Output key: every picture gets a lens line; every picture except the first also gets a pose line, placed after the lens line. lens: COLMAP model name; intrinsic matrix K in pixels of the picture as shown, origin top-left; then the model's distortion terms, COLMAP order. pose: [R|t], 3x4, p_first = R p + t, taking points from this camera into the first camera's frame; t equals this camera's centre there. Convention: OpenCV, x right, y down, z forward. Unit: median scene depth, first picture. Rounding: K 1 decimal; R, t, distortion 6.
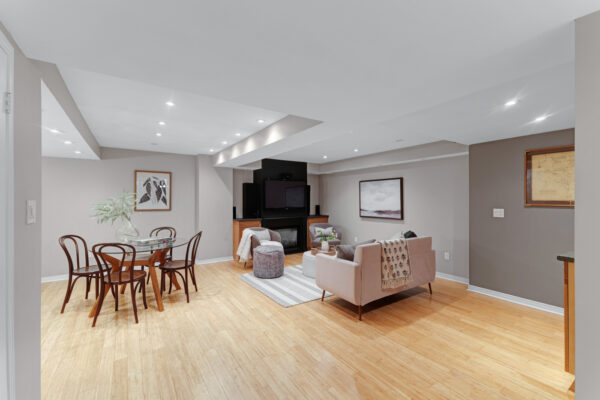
lens RADIAL K [[242.6, 0, 299.4], [0, 242.6, 198.3], [0, 0, 1]] dist [0.031468, -0.000038]
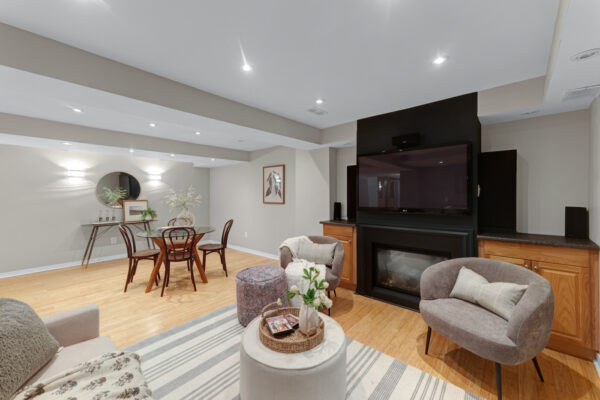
lens RADIAL K [[242.6, 0, 299.4], [0, 242.6, 198.3], [0, 0, 1]] dist [0.031468, -0.000038]
pose [[0.276152, 0.016849, -0.960966, 0.410316], [0.014802, 0.999653, 0.021782, 0.006668], [0.961000, -0.020240, 0.275807, 0.790332]]
